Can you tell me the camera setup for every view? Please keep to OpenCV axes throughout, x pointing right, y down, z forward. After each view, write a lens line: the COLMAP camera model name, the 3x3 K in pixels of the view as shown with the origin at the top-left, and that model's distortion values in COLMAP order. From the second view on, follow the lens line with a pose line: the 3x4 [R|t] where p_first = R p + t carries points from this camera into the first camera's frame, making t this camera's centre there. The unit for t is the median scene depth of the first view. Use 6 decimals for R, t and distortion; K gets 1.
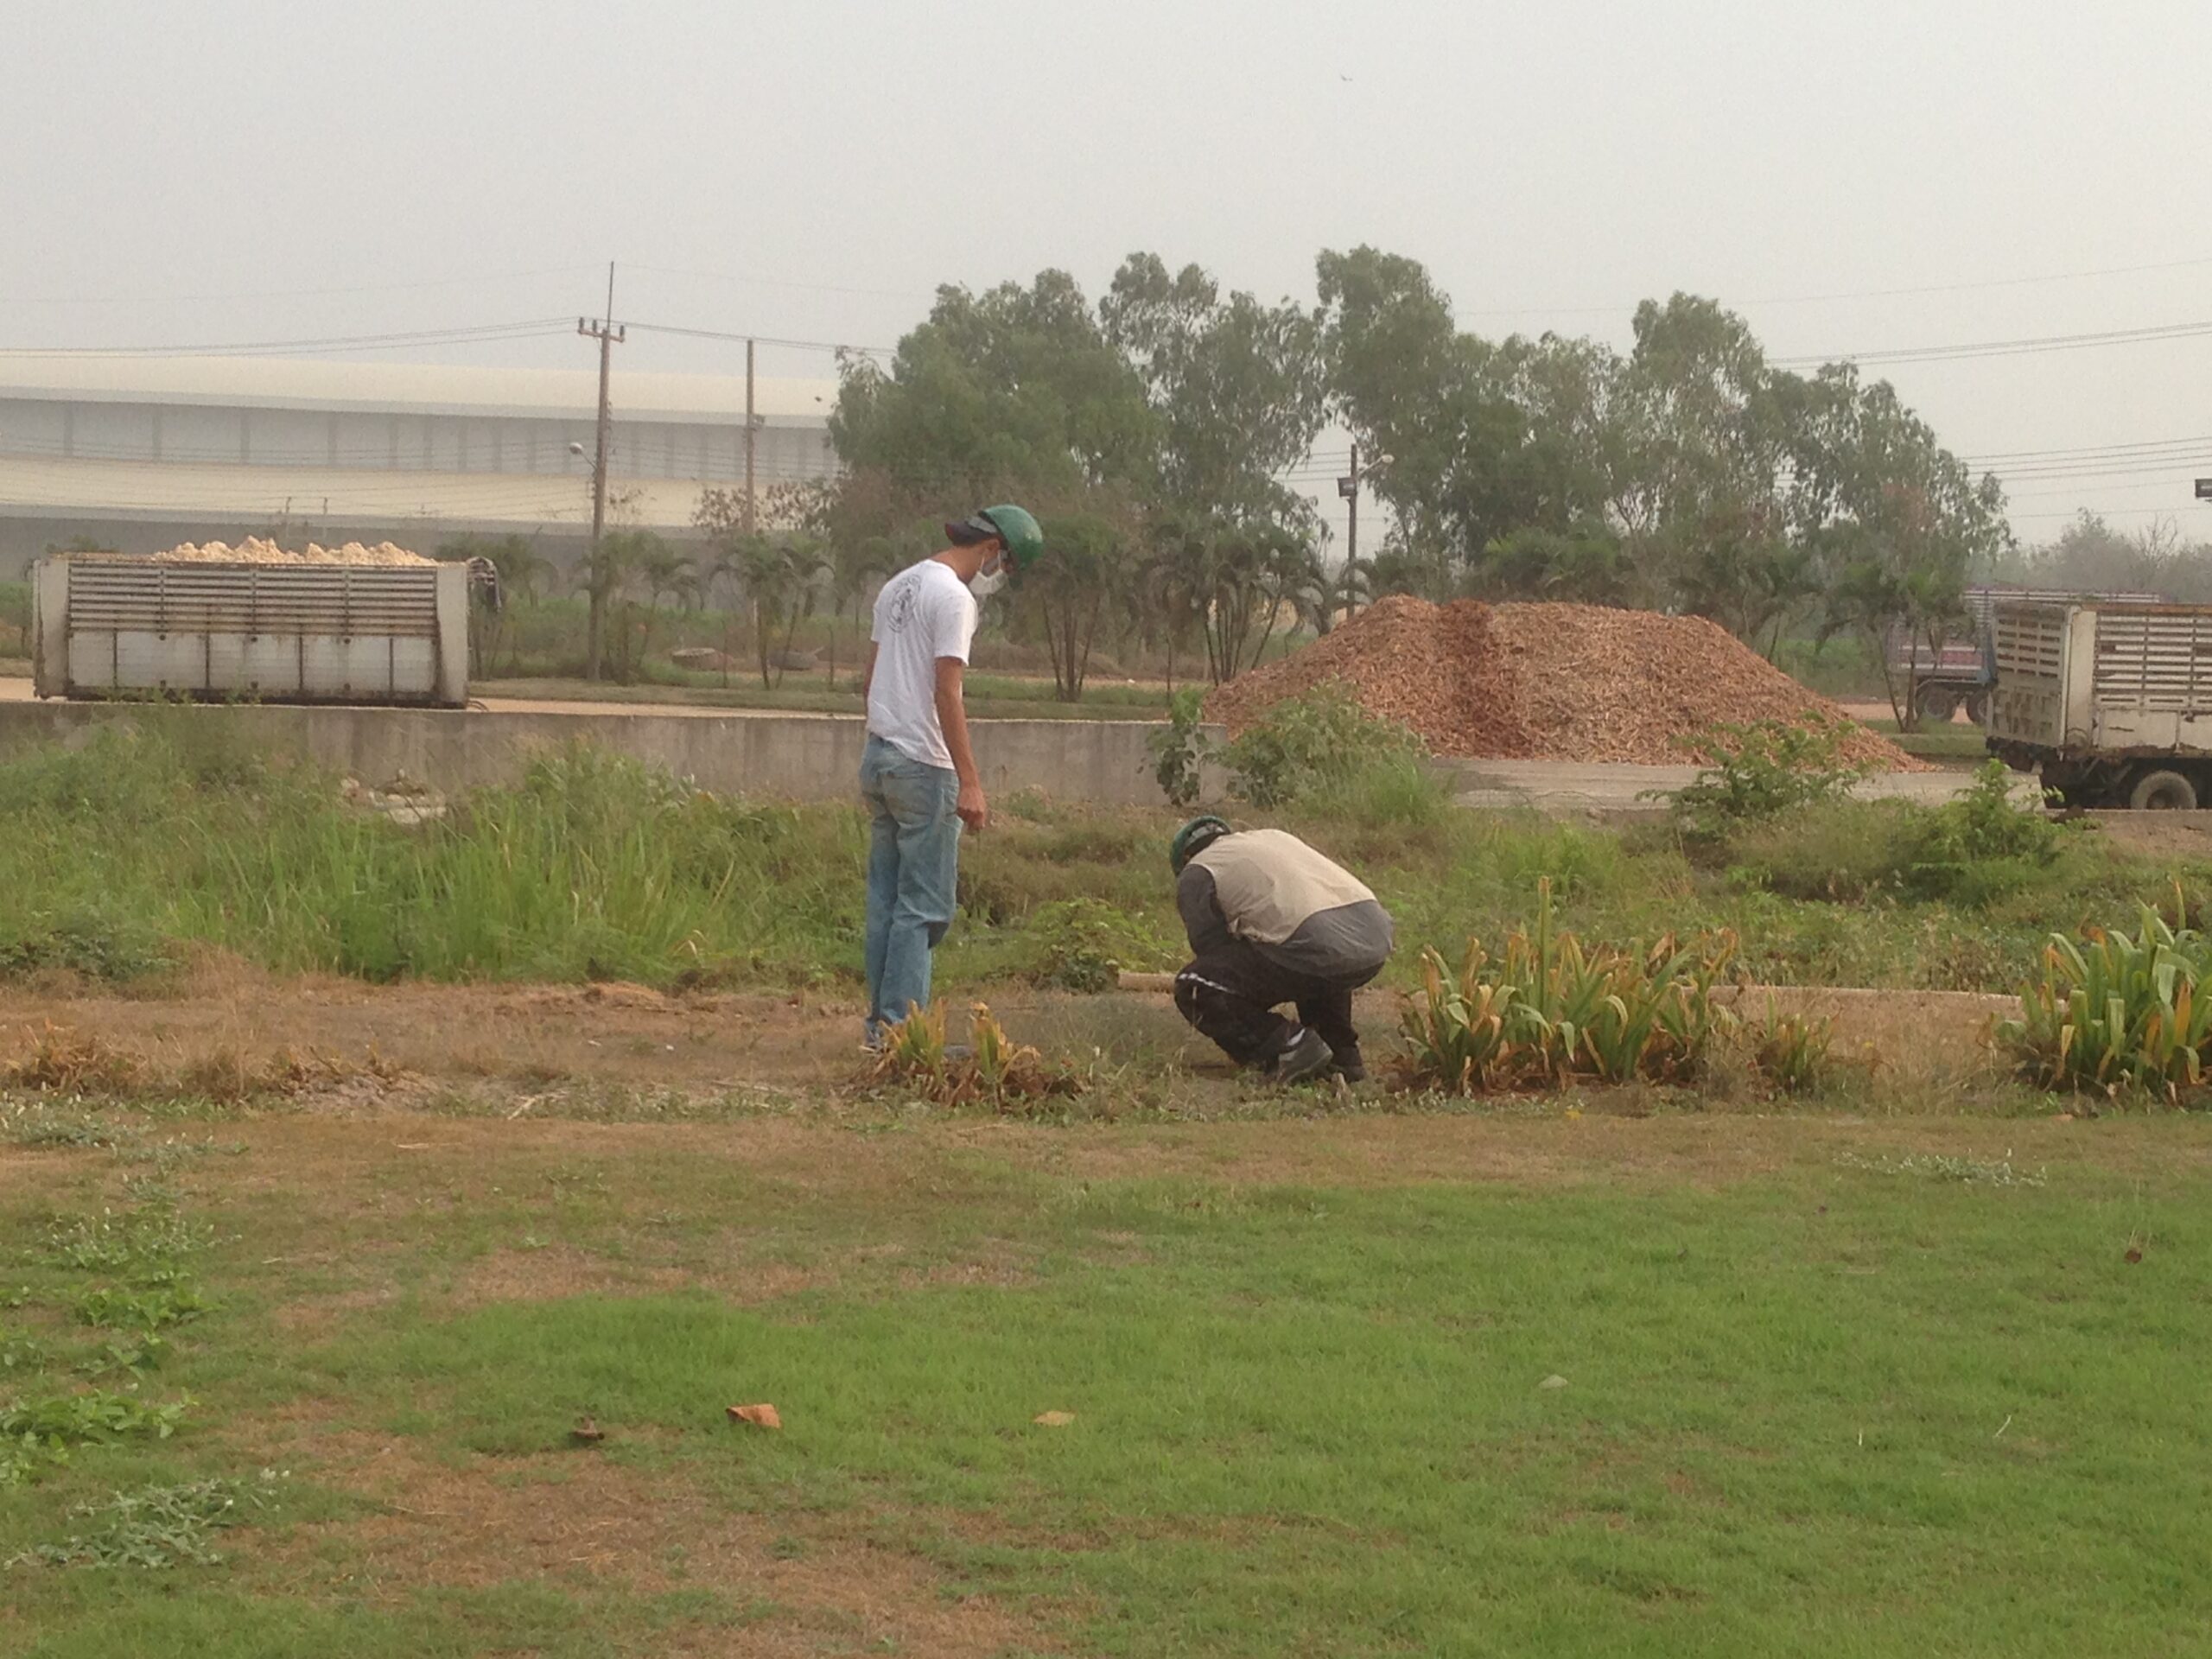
lens RADIAL K [[5329.3, 0, 1106.0], [0, 5329.3, 829.5], [0, 0, 1]] dist [0.140798, 0.096513]
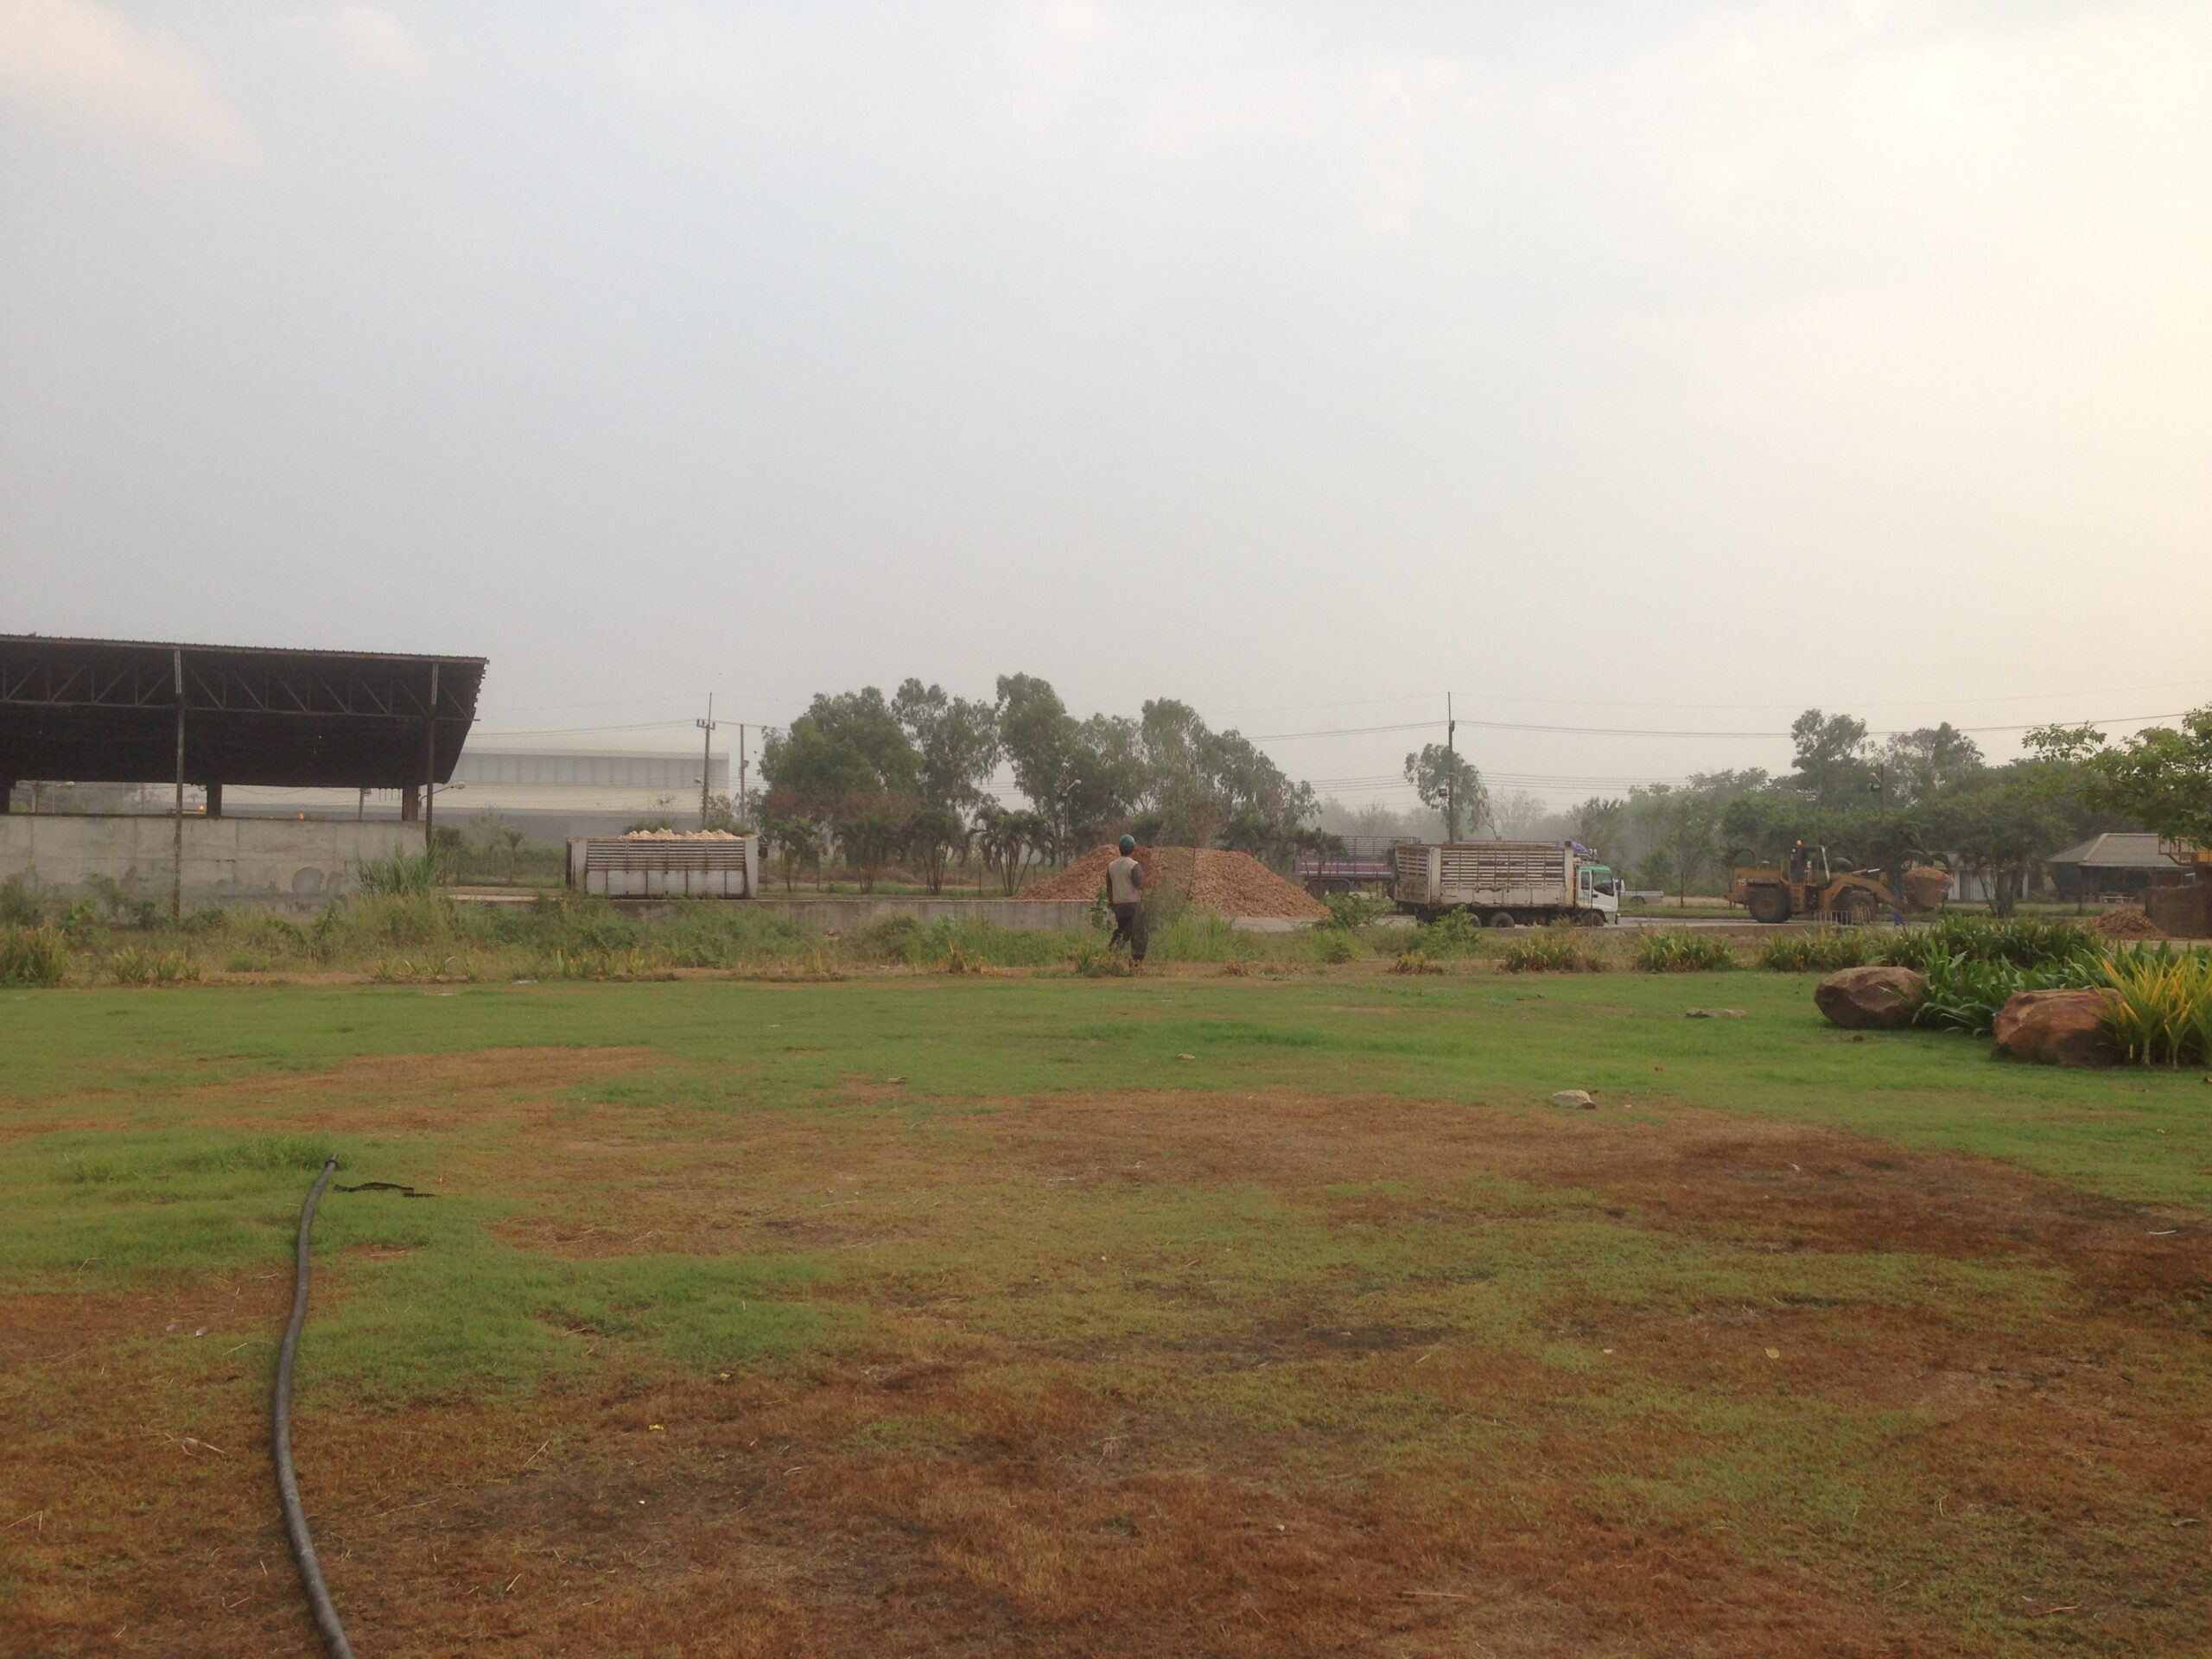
lens RADIAL K [[5329.3, 0, 1106.0], [0, 5329.3, 829.5], [0, 0, 1]] dist [0.140798, 0.096513]
pose [[0.968433, -0.015318, 0.248802, -0.435353], [0.025082, 0.999033, -0.036119, 0.026763], [-0.248008, 0.041219, 0.967881, -1.013396]]
